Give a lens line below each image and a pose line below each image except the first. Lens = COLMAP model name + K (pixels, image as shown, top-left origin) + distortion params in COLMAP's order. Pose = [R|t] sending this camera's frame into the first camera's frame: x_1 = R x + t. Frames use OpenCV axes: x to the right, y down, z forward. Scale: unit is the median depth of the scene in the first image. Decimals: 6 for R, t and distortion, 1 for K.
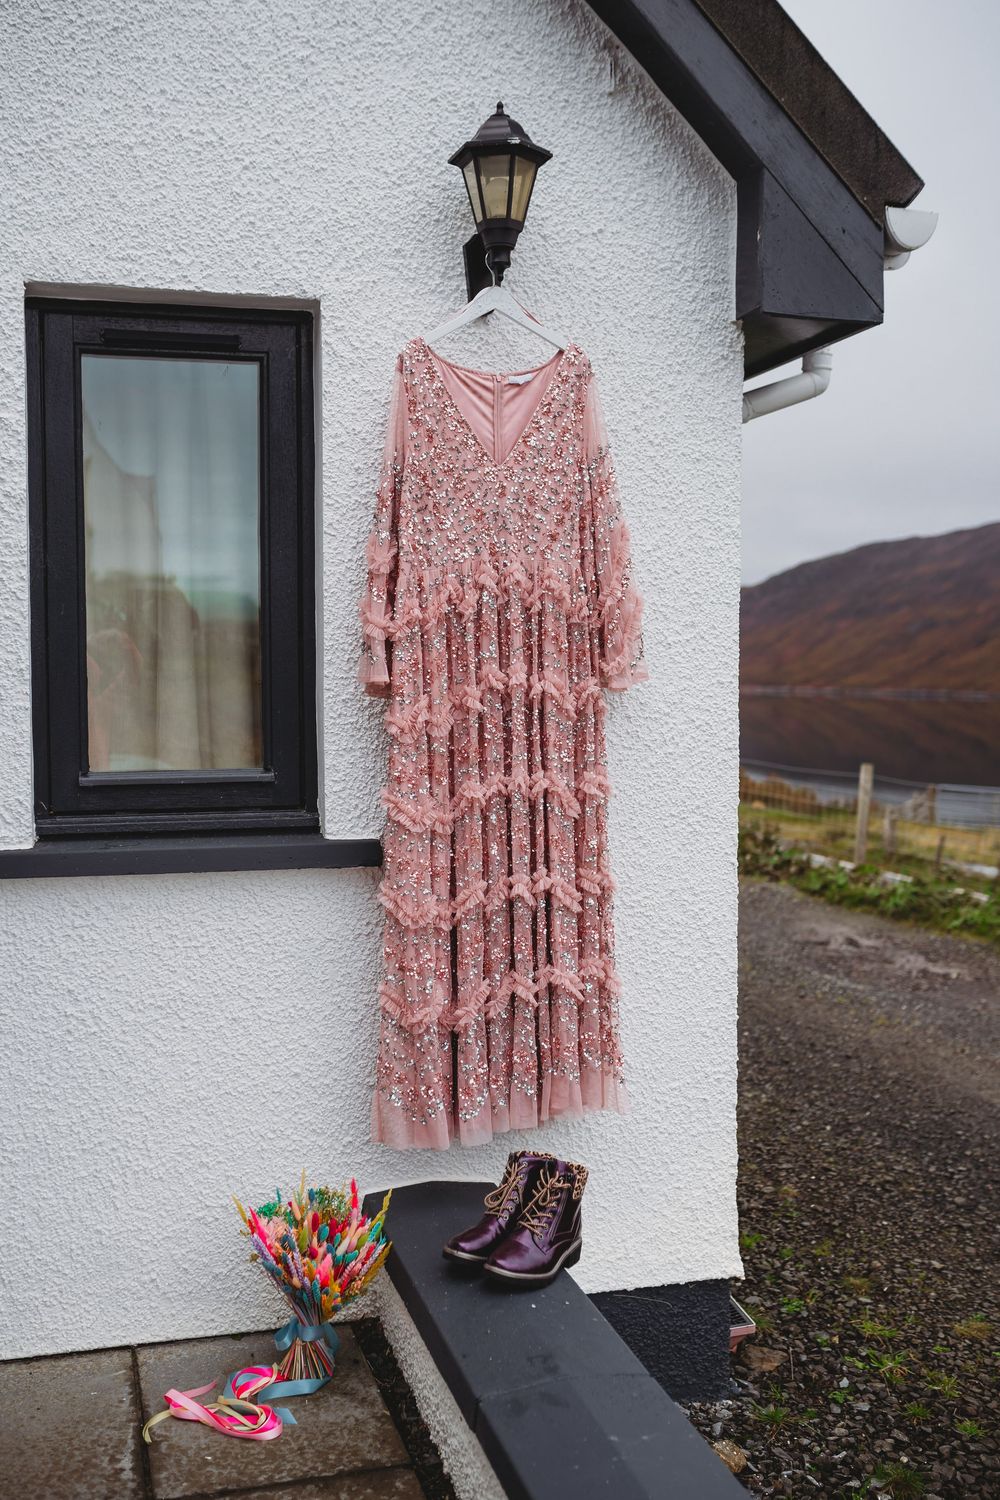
lens RADIAL K [[2103.5, 0, 144.0], [0, 2103.5, 805.7], [0, 0, 1]] dist [-0.062744, 0.042240]
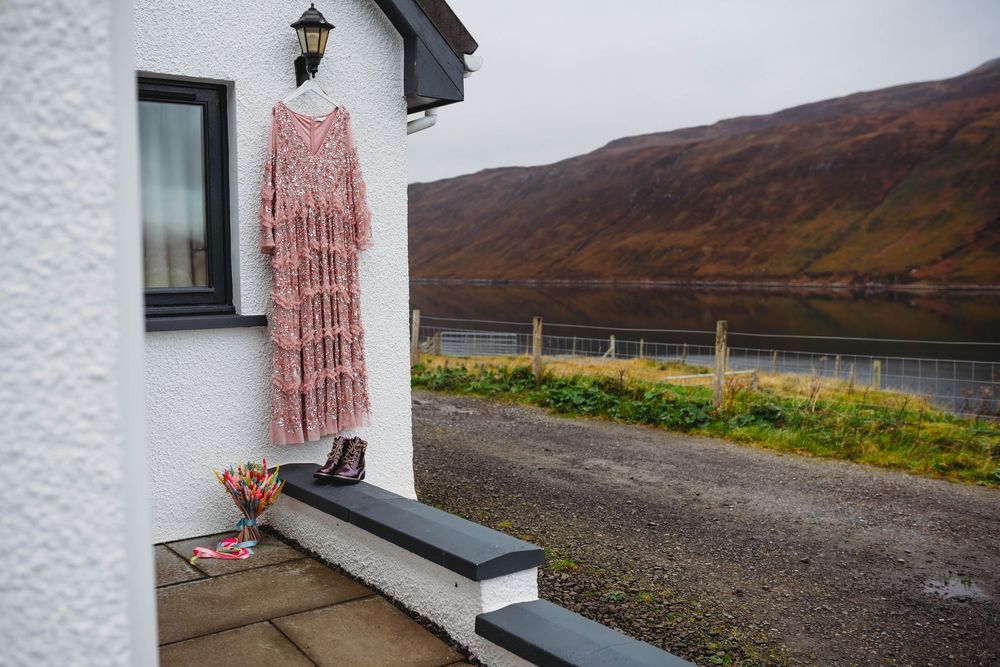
lens RADIAL K [[1402.3, 0, 500.0], [0, 1402.3, 333.5], [0, 0, 1]] dist [-0.062744, 0.042240]
pose [[0.916310, -0.021962, 0.399867, -0.276061], [0.029145, 0.999504, -0.011890, 0.064287], [-0.399408, 0.022549, 0.916496, -0.532076]]
